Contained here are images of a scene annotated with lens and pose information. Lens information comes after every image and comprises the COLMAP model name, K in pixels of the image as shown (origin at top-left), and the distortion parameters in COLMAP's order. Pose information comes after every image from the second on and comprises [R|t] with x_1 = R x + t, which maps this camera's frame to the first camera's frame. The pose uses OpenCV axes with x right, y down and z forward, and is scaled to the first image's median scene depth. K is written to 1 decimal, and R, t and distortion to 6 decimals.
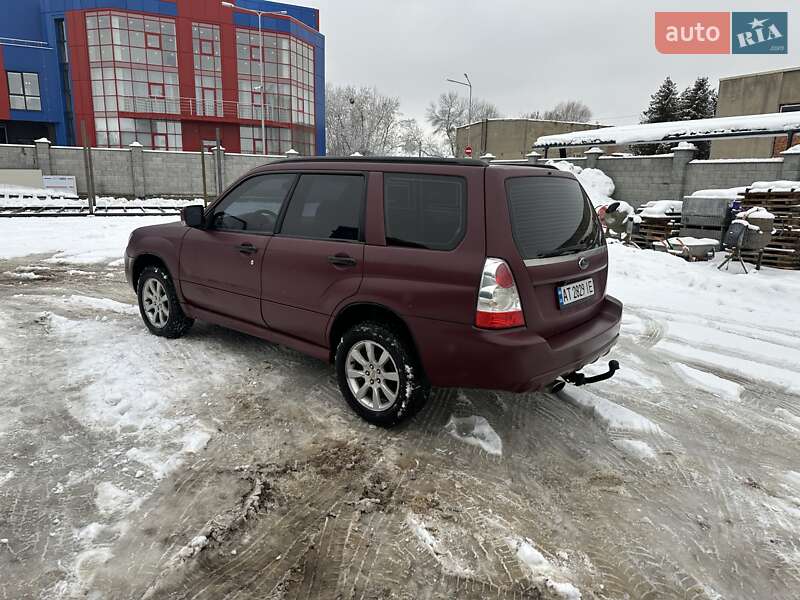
lens RADIAL K [[556.8, 0, 397.7], [0, 556.8, 312.5], [0, 0, 1]] dist [0.045897, -0.053917]
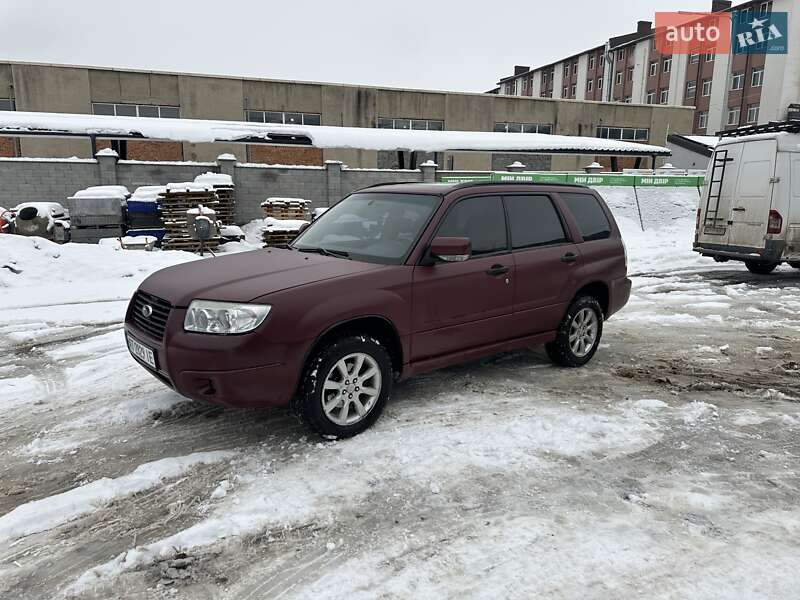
lens RADIAL K [[558.2, 0, 397.1], [0, 558.2, 297.5], [0, 0, 1]] dist [0.051717, -0.064148]
pose [[0.172308, -0.207888, 0.962856, -1.232761], [0.218269, 0.961236, 0.168478, -0.264457], [-0.960556, 0.181132, 0.211004, 0.919278]]
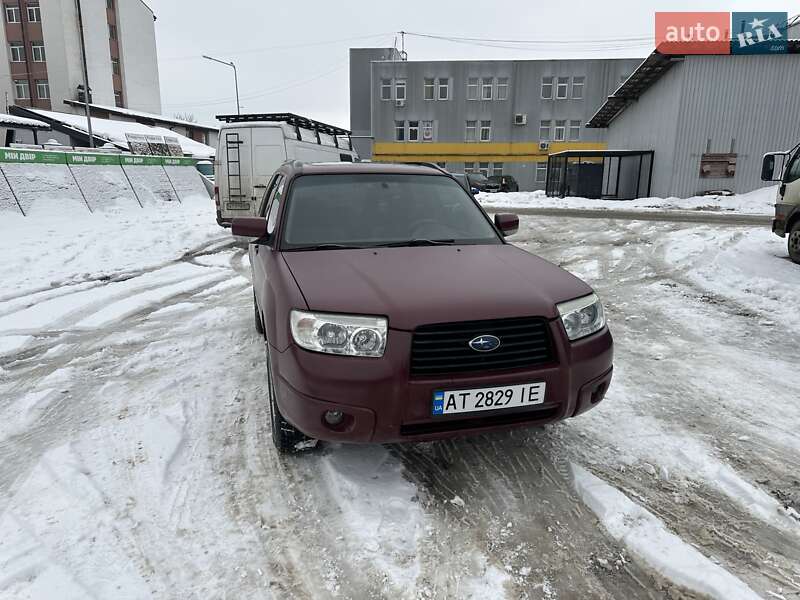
lens RADIAL K [[561.2, 0, 397.9], [0, 561.2, 300.0], [0, 0, 1]] dist [0.045723, -0.055046]
pose [[-0.824275, -0.152473, 0.545273, -0.766204], [0.102699, 0.906819, 0.408818, -0.471029], [-0.556798, 0.392977, -0.731810, 1.874873]]
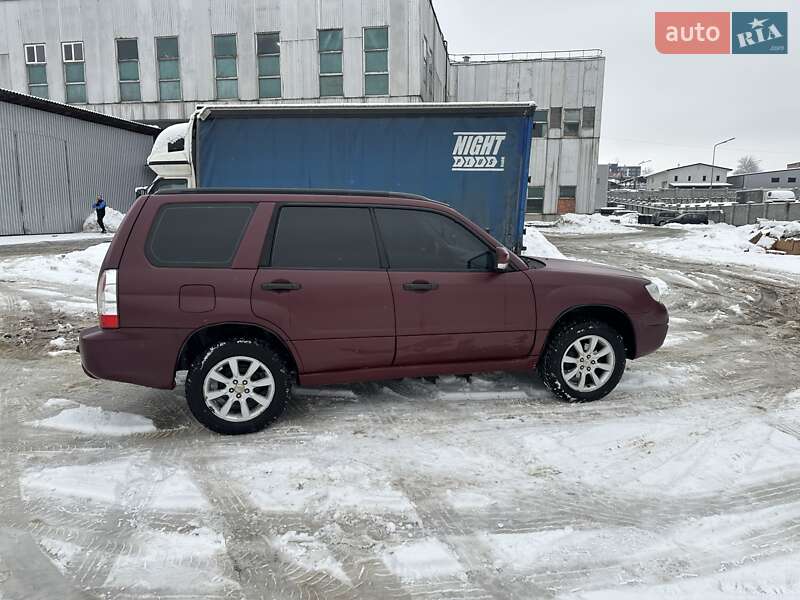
lens RADIAL K [[556.3, 0, 397.2], [0, 556.3, 307.8], [0, 0, 1]] dist [0.048243, -0.057487]
pose [[-0.603031, 0.103397, -0.790988, 0.742573], [-0.204625, 0.938338, 0.278660, -0.384629], [0.771027, 0.329896, -0.544689, 1.727201]]
